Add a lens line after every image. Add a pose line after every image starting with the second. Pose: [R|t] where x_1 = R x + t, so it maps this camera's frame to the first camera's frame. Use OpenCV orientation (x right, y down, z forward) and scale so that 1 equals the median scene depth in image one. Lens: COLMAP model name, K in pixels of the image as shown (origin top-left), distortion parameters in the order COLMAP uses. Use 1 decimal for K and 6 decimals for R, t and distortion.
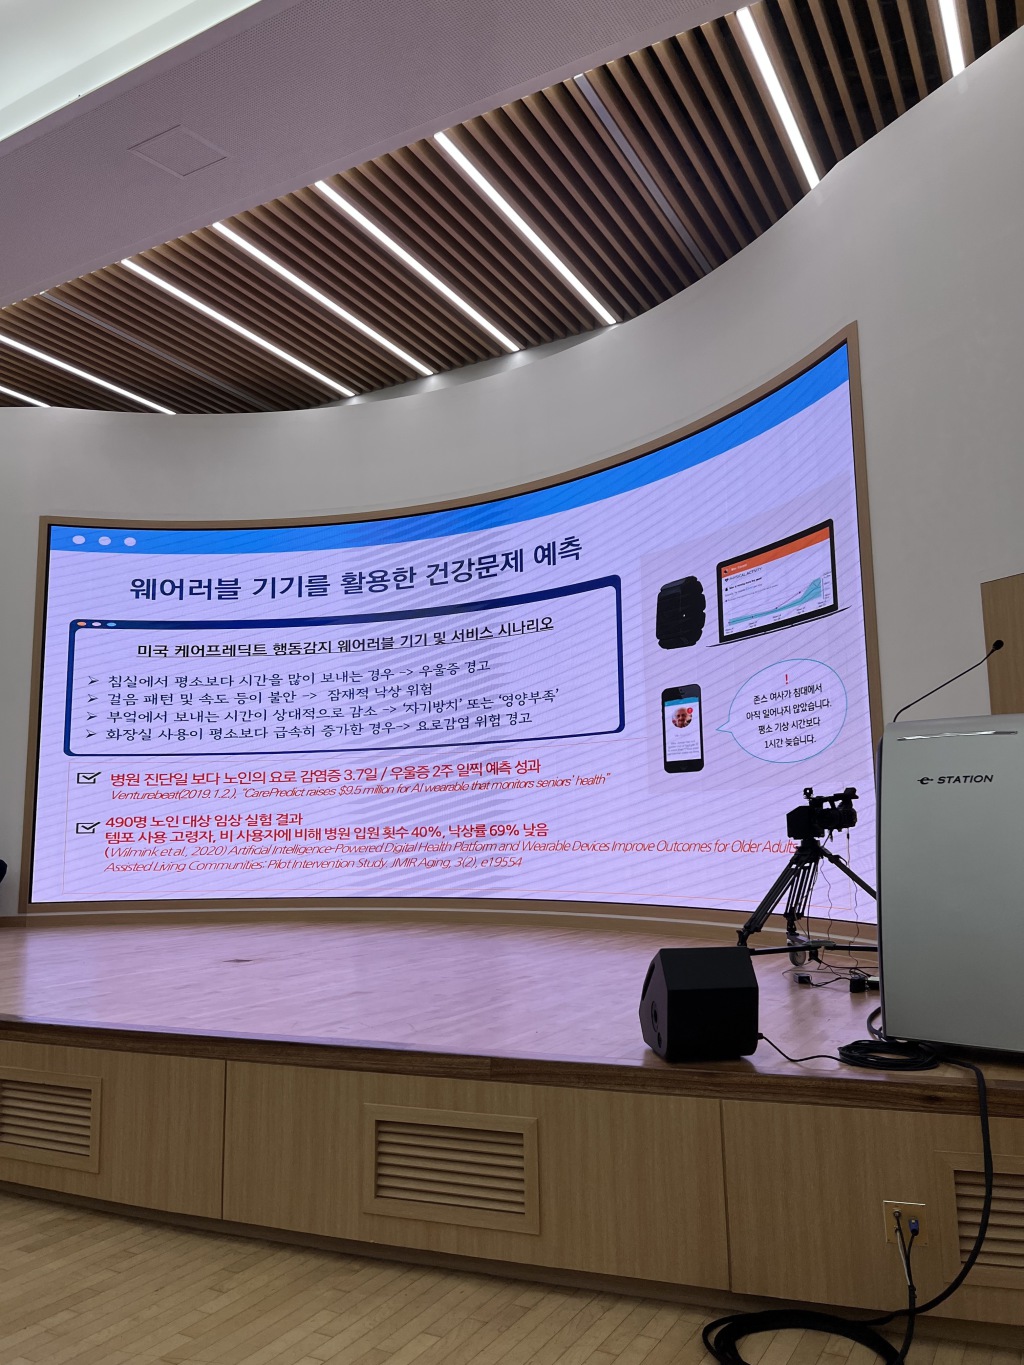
lens RADIAL K [[1039.6, 0, 515.3], [0, 1039.6, 674.1], [0, 0, 1]] dist [0.004905, 0.002759]
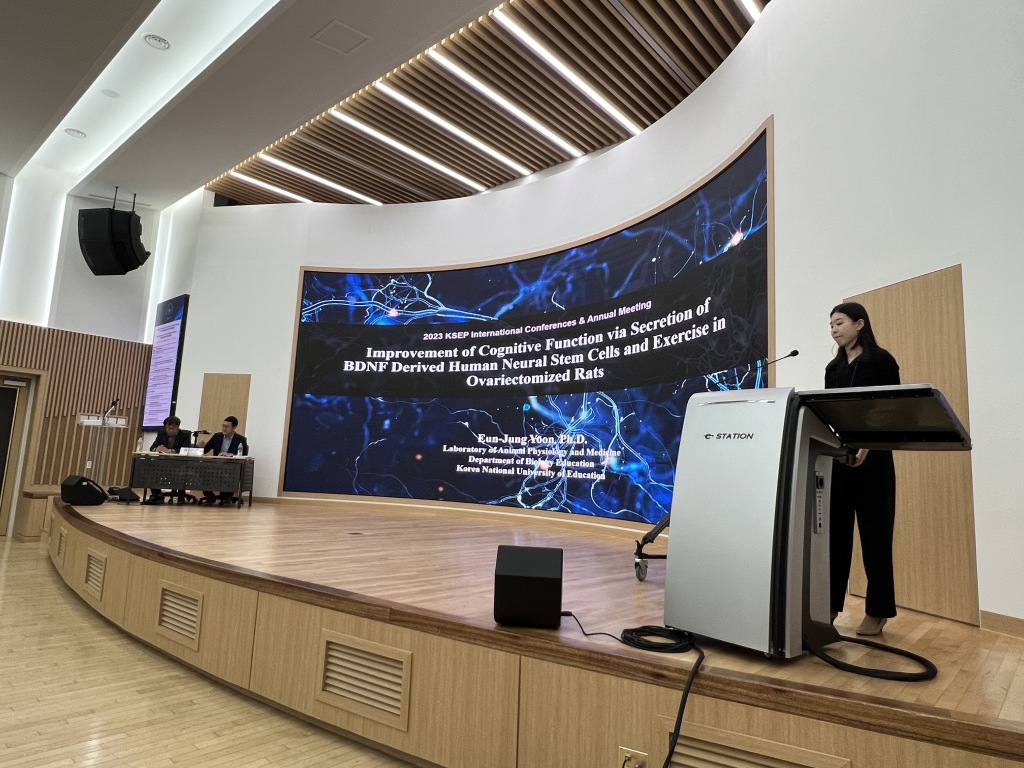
lens RADIAL K [[637.5, 0, 512.0], [0, 637.5, 384.0], [0, 0, 1]] dist [0.001123, 0.000188]
pose [[0.973695, 0.030941, -0.225743, 0.331176], [-0.026941, 0.999421, 0.020780, 0.026129], [0.226256, -0.014151, 0.973965, 0.156955]]
